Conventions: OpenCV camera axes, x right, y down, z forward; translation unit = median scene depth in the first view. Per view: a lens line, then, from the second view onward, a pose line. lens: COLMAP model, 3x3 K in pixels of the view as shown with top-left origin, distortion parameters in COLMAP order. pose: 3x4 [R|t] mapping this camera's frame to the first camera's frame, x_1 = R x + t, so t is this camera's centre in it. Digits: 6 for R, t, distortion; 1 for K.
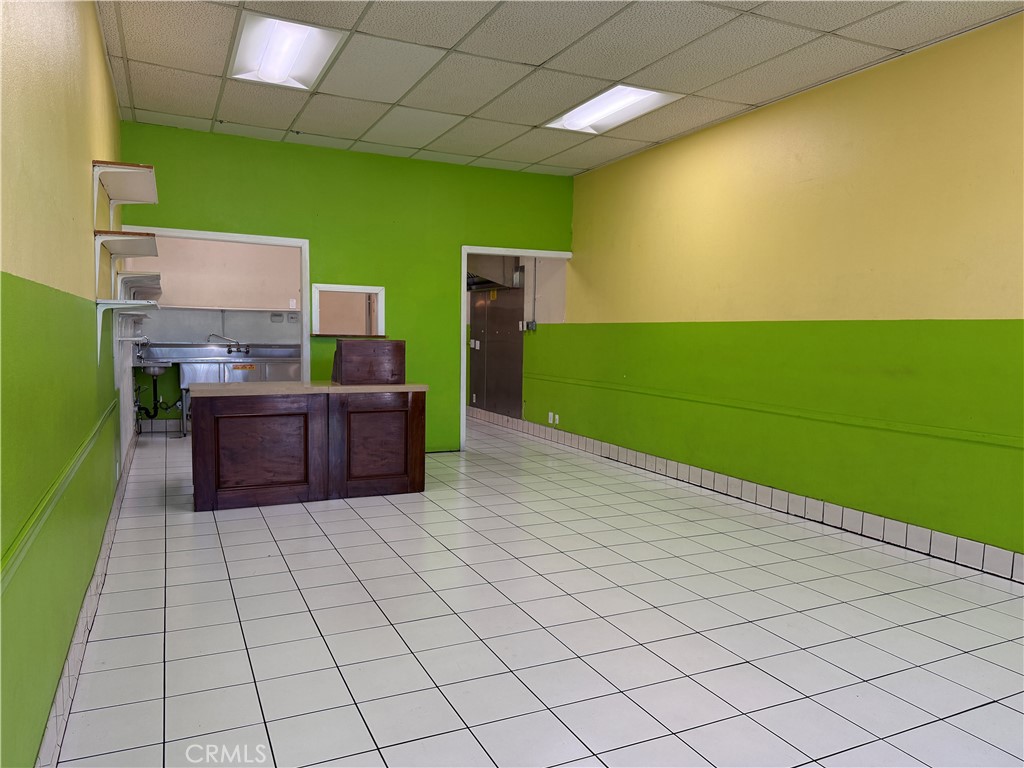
lens RADIAL K [[735.0, 0, 531.8], [0, 735.0, 384.9], [0, 0, 1]] dist [0.002719, -0.001637]
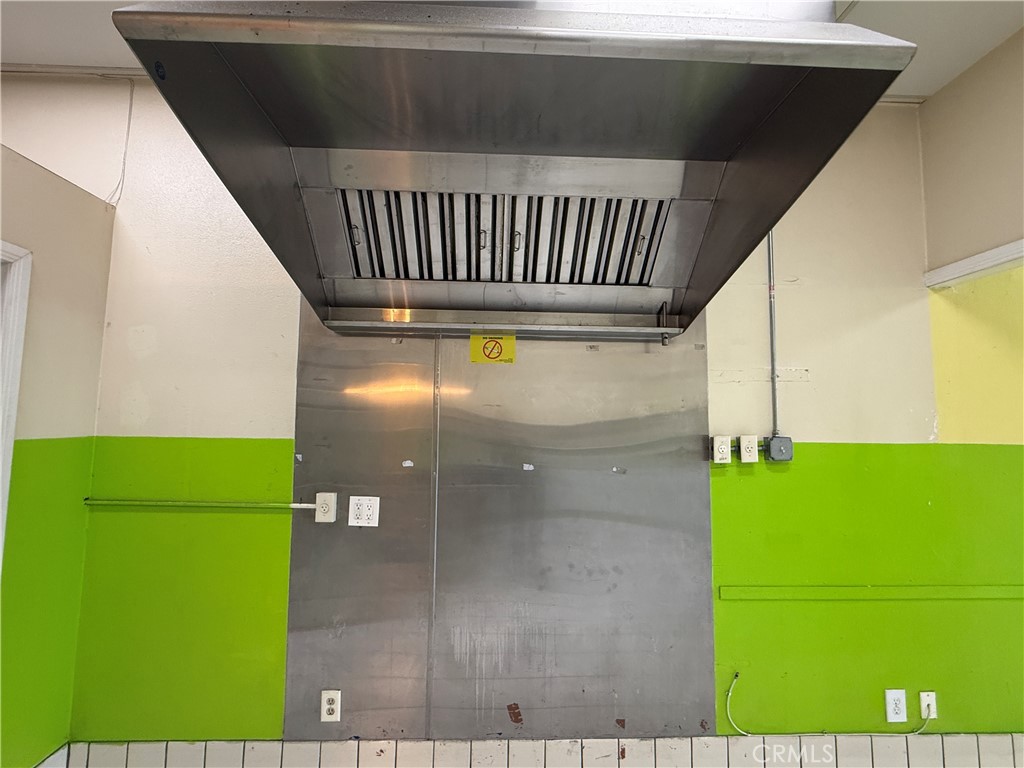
lens RADIAL K [[485.4, 0, 512.0], [0, 485.4, 384.0], [0, 0, 1]] dist [0.000533, 0.000608]
pose [[0.416959, 0.057986, 0.907074, -0.272673], [0.058801, 0.994152, -0.090582, -0.099633], [-0.907021, 0.091106, 0.411111, 1.039413]]
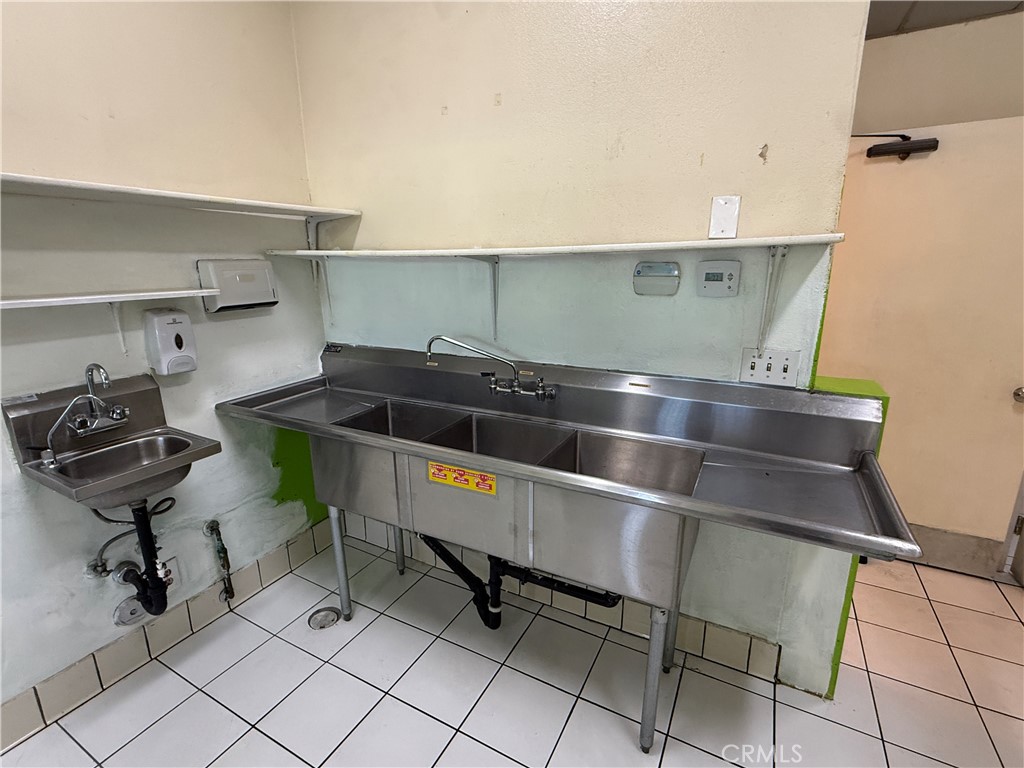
lens RADIAL K [[485.4, 0, 512.0], [0, 485.4, 384.0], [0, 0, 1]] dist [0.000533, 0.000608]
pose [[0.576702, 0.175855, -0.797803, -0.243519], [-0.035617, 0.981041, 0.190499, -0.089272], [0.816178, -0.081445, 0.572031, 0.899343]]
